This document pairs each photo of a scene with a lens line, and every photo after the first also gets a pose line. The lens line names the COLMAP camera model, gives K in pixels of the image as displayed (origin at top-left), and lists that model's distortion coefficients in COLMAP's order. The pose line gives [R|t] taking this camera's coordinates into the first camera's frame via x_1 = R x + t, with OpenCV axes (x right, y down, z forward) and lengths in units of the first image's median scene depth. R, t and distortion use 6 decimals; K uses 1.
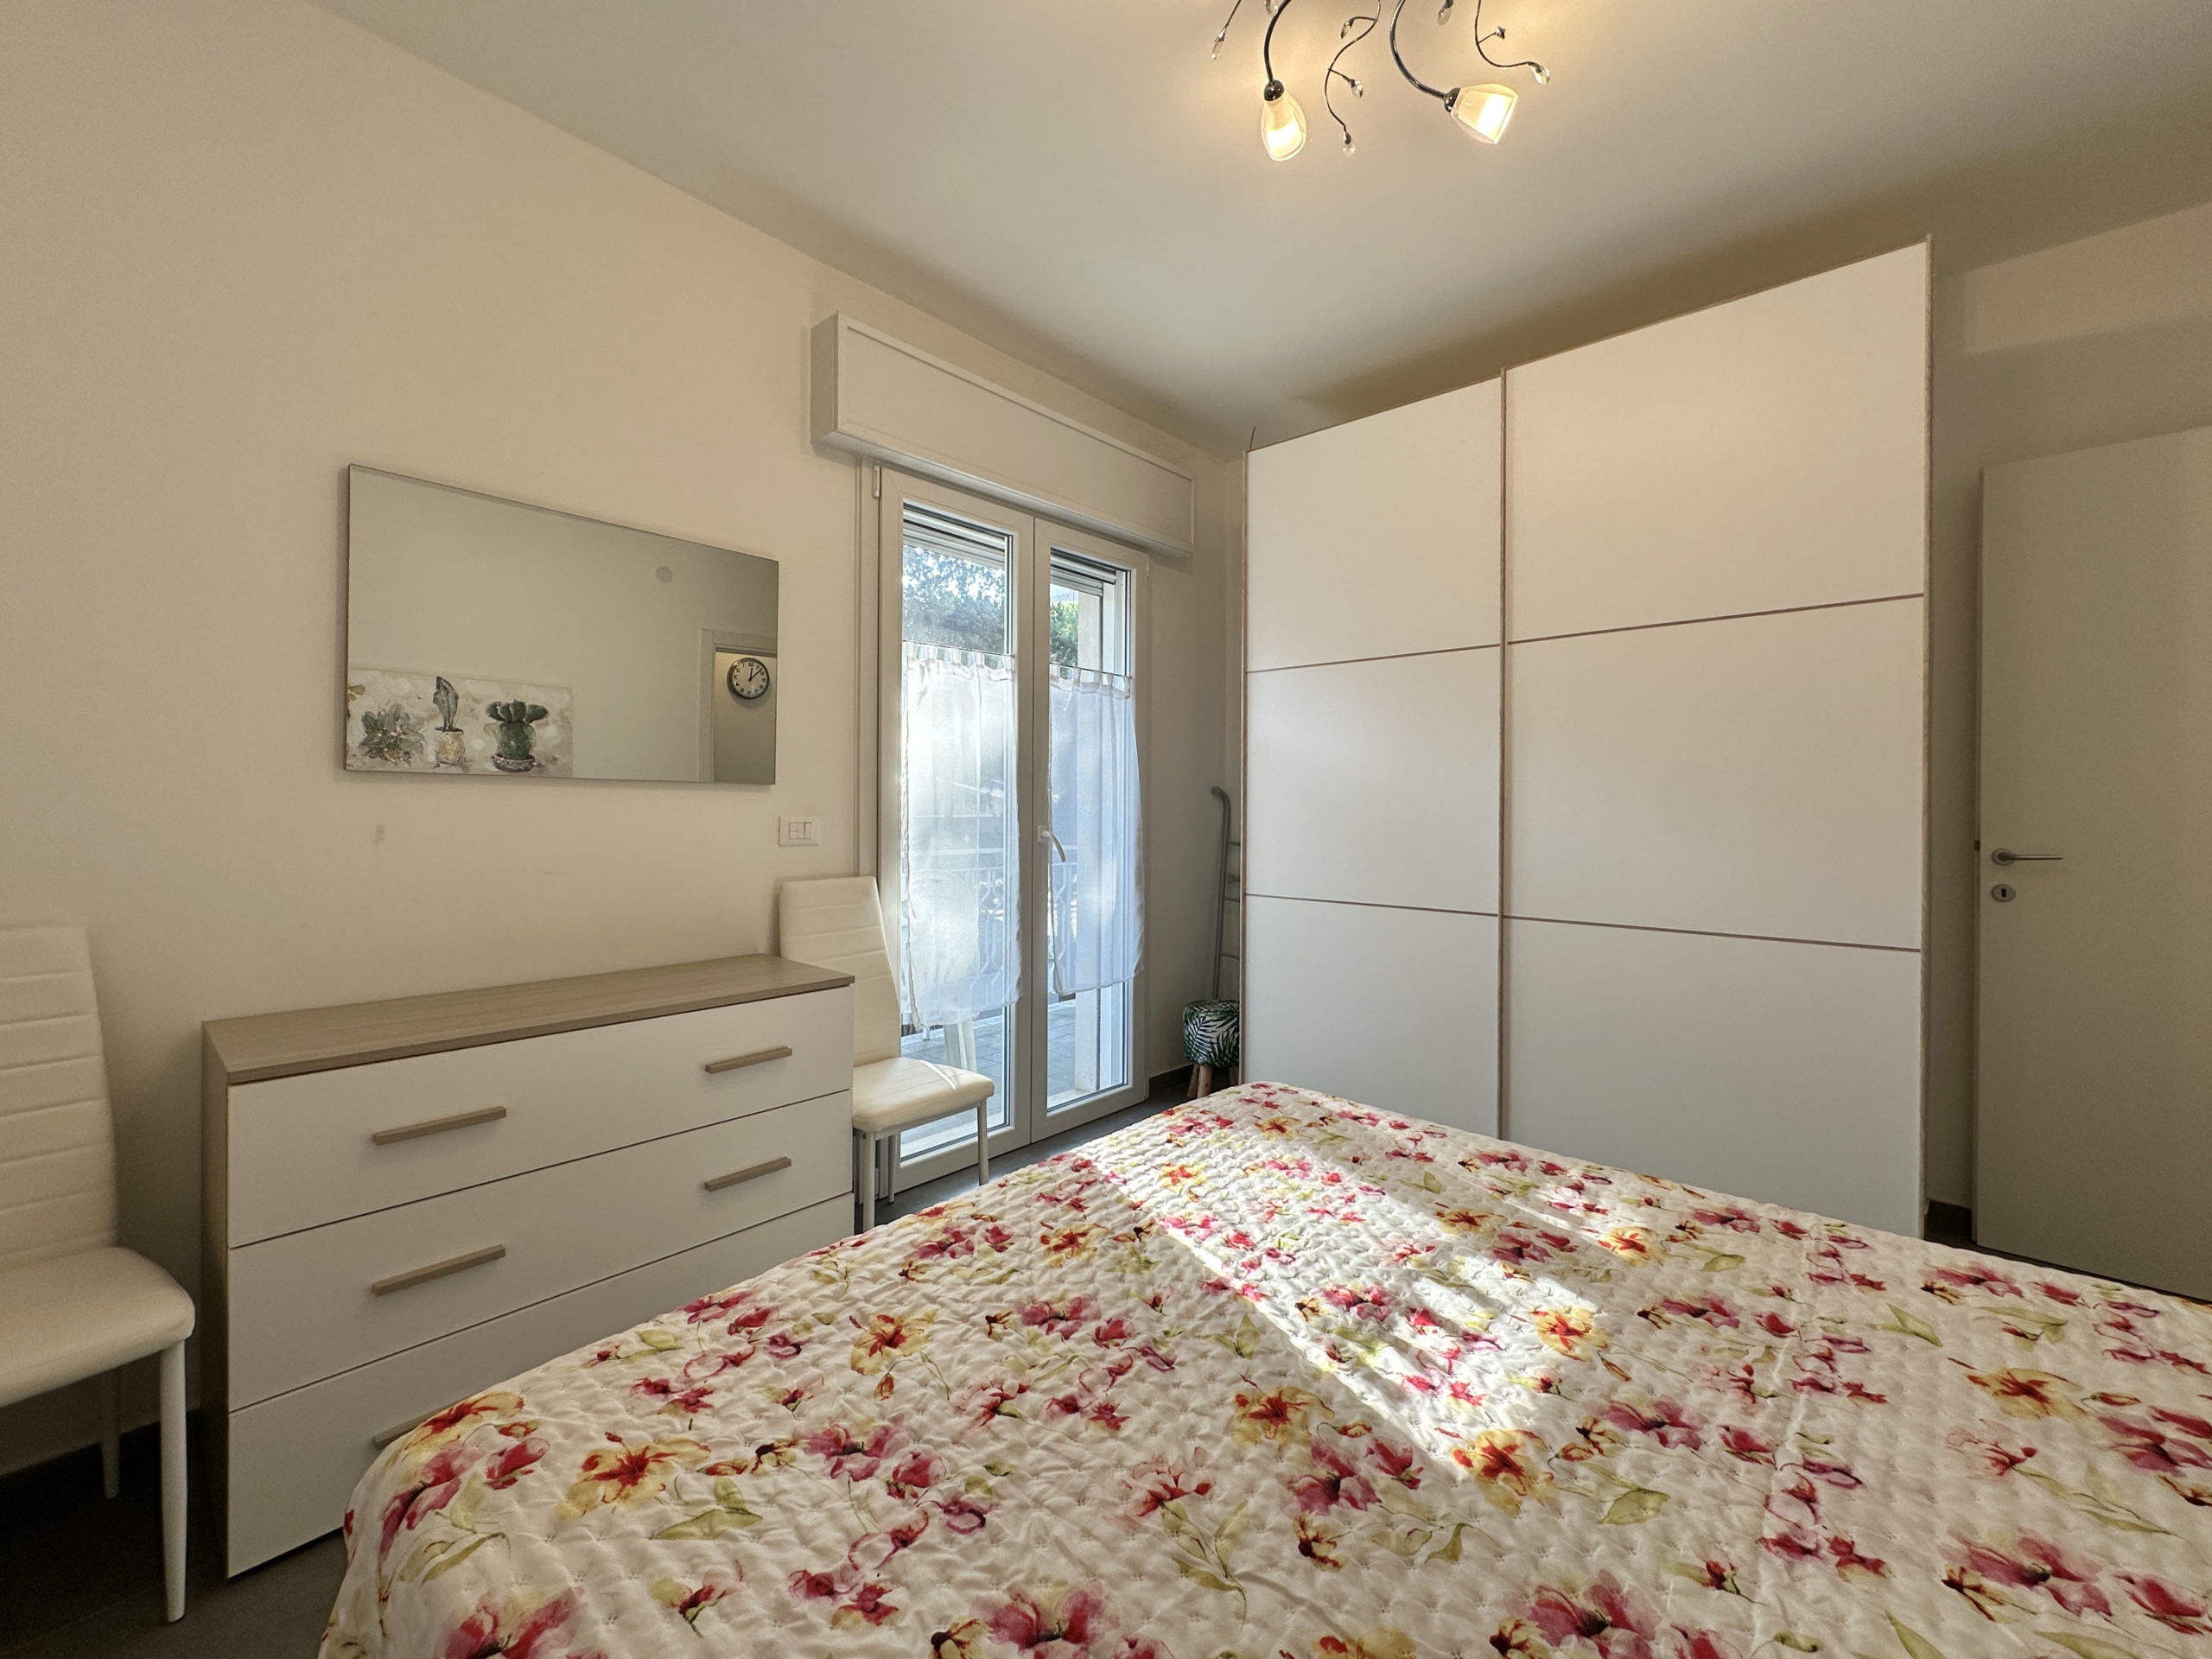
lens RADIAL K [[907.3, 0, 1111.3], [0, 907.3, 807.3], [0, 0, 1]] dist [-0.000774, 0.000443]
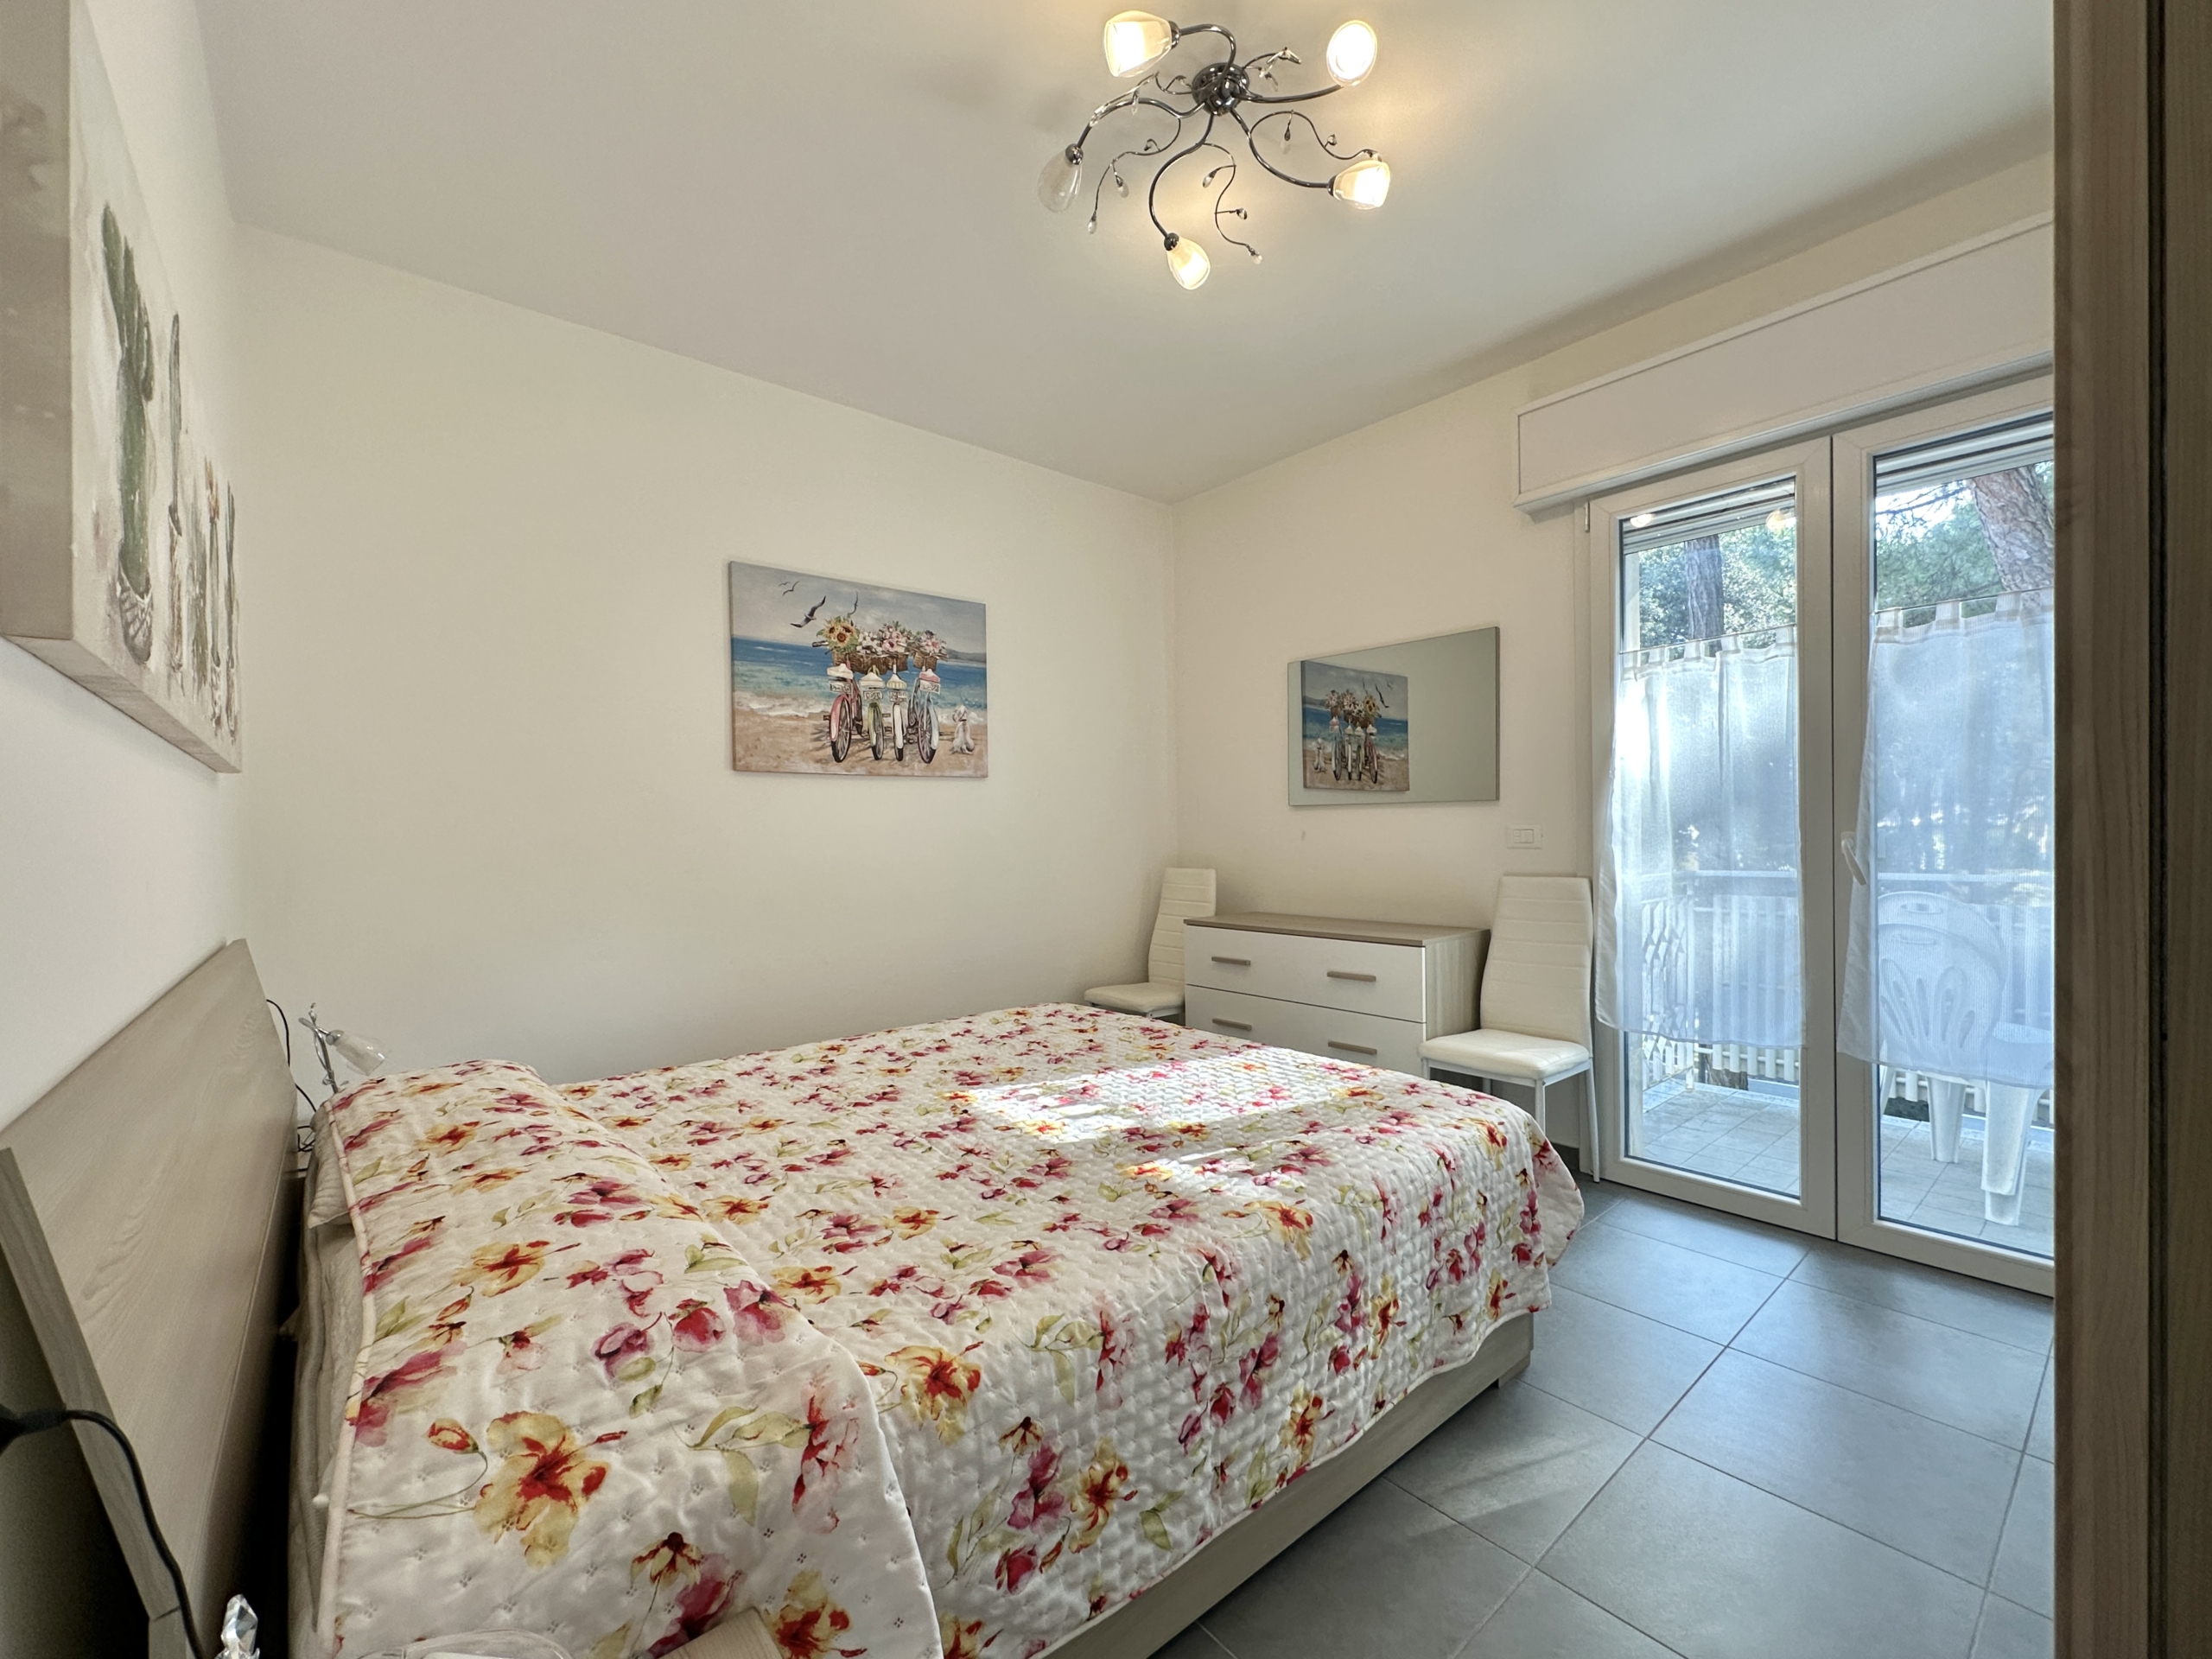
lens RADIAL K [[907.3, 0, 1108.2], [0, 907.3, 838.6], [0, 0, 1]] dist [-0.000774, 0.000443]
pose [[-0.125381, 0.002235, -0.992106, 1.752398], [0.009364, 0.999956, 0.001069, 0.043738], [0.992064, -0.009156, -0.125396, 1.099831]]
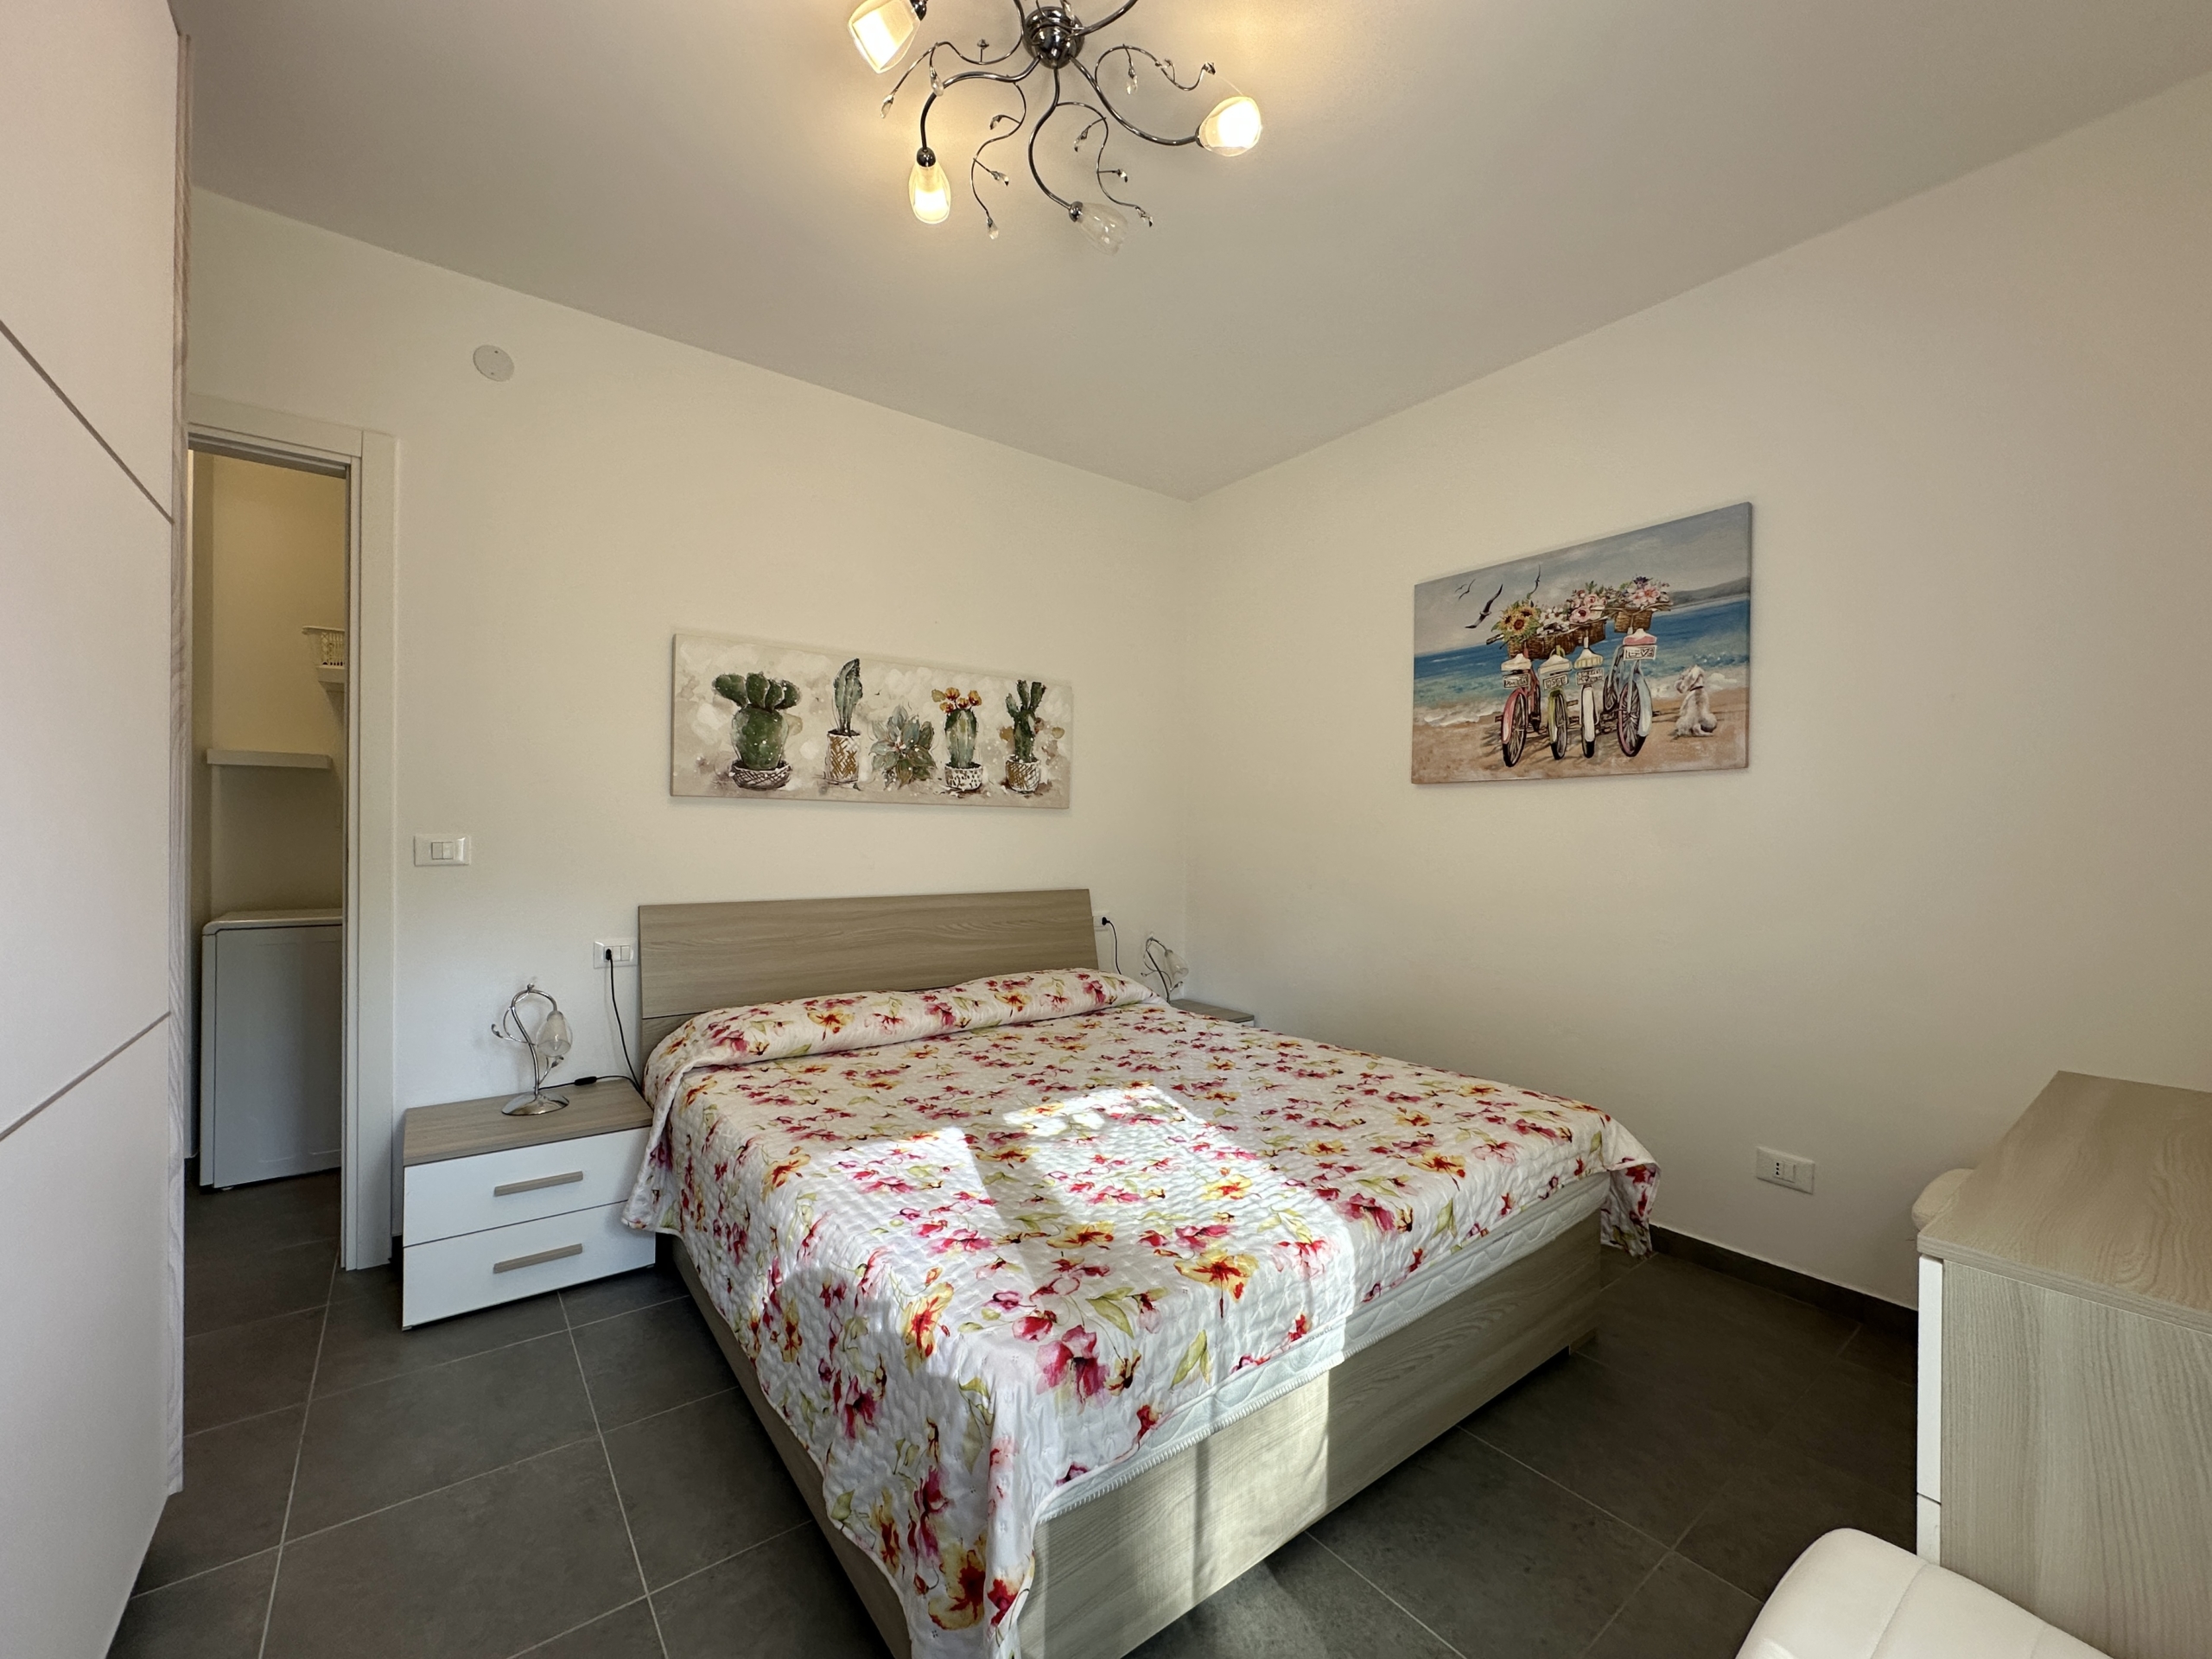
lens RADIAL K [[907.3, 0, 1125.1], [0, 907.3, 829.8], [0, 0, 1]] dist [-0.000774, 0.000443]
pose [[-0.985913, -0.017370, 0.166353, 0.033005], [-0.017517, 0.999846, 0.000587, 0.001356], [-0.166338, -0.002335, -0.986066, 2.318321]]
